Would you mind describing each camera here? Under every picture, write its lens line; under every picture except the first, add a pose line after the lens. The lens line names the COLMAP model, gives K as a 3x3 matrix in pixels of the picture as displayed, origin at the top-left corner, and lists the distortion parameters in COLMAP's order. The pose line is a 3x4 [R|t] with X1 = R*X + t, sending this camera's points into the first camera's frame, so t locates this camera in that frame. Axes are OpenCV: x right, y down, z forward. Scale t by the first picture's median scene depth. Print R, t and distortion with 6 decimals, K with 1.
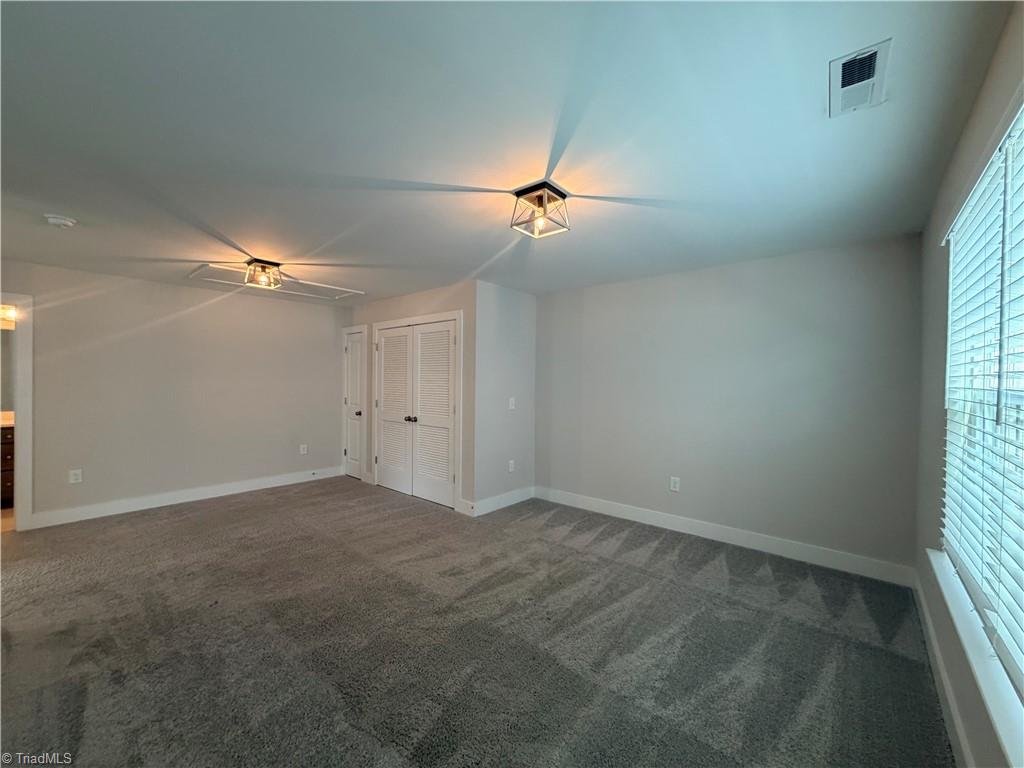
lens RADIAL K [[407.9, 0, 508.2], [0, 407.9, 383.8], [0, 0, 1]] dist [0.000291, 0.000046]
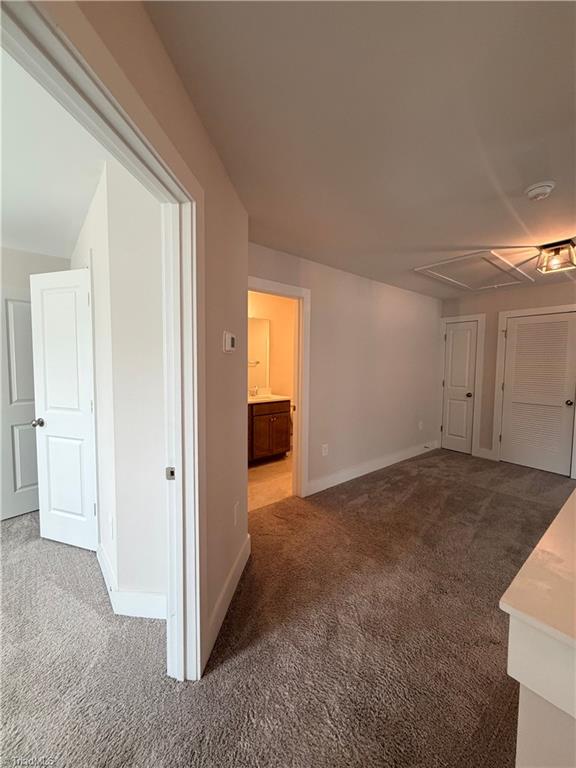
lens RADIAL K [[305.9, 0, 288.5], [0, 305.9, 381.3], [0, 0, 1]] dist [0.000291, 0.000046]
pose [[0.986608, 0.009367, -0.162841, -1.102137], [-0.001173, 0.998731, 0.050344, -0.009008], [0.163106, -0.049479, 0.985367, 0.159218]]
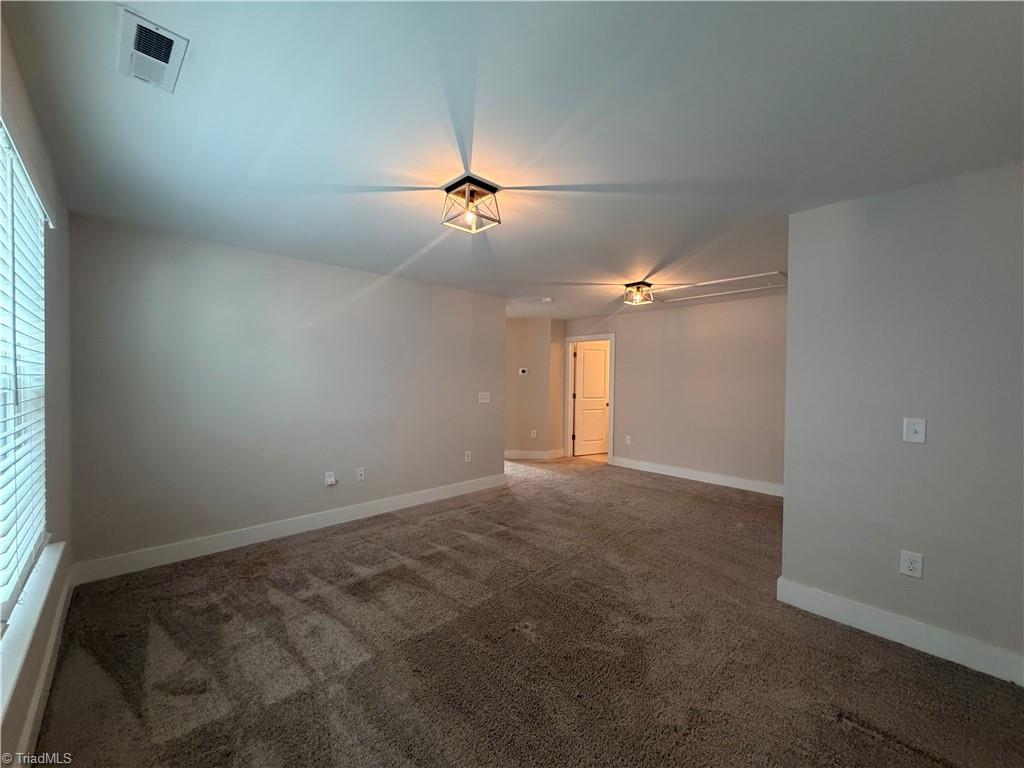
lens RADIAL K [[407.9, 0, 508.2], [0, 407.9, 383.8], [0, 0, 1]] dist [0.000291, 0.000046]
pose [[-0.107177, 0.004160, -0.994231, 0.654988], [-0.017625, 0.999826, 0.006083, 0.001589], [0.994084, 0.018175, -0.107085, 0.745807]]
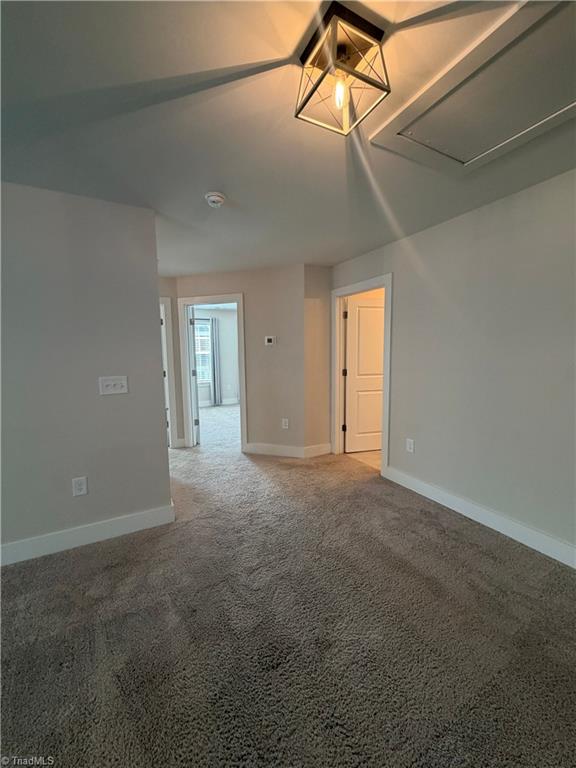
lens RADIAL K [[305.9, 0, 288.5], [0, 305.9, 381.3], [0, 0, 1]] dist [0.000291, 0.000046]
pose [[-0.361188, 0.089829, -0.928156, -0.279656], [0.004371, 0.995501, 0.094646, -0.005534], [0.932483, 0.030128, -0.359956, 1.062615]]
